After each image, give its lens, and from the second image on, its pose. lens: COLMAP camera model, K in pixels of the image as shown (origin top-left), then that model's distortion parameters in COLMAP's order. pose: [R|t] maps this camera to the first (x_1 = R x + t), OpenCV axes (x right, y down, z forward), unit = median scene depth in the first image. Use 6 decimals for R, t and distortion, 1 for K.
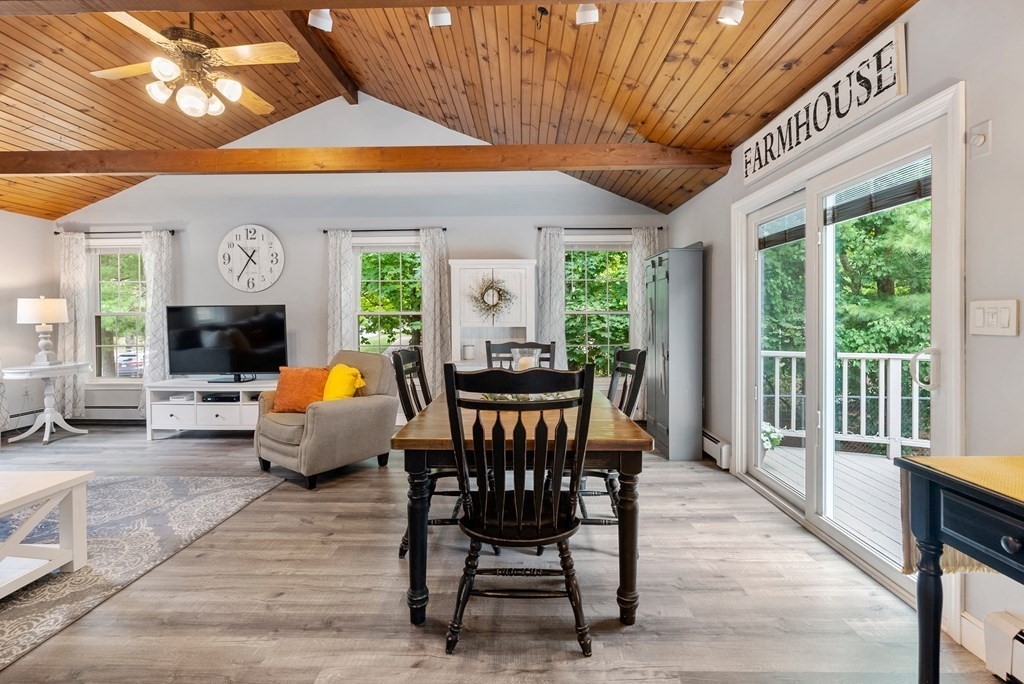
lens RADIAL K [[479.6, 0, 514.3], [0, 479.6, 323.7], [0, 0, 1]] dist [-0.013187, 0.004220]
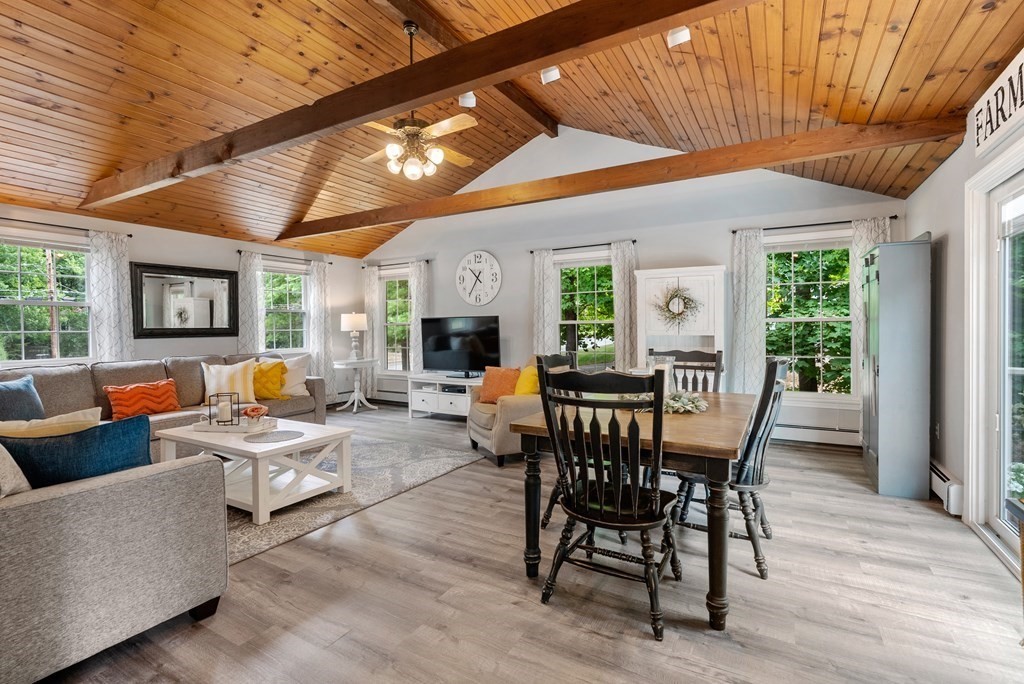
lens RADIAL K [[479.6, 0, 519.9], [0, 479.6, 334.6], [0, 0, 1]] dist [-0.013187, 0.004220]
pose [[0.875998, 0.005653, -0.482282, 0.218603], [-0.002634, 0.999972, 0.006938, -0.001016], [0.482308, -0.004808, 0.875988, -0.051703]]
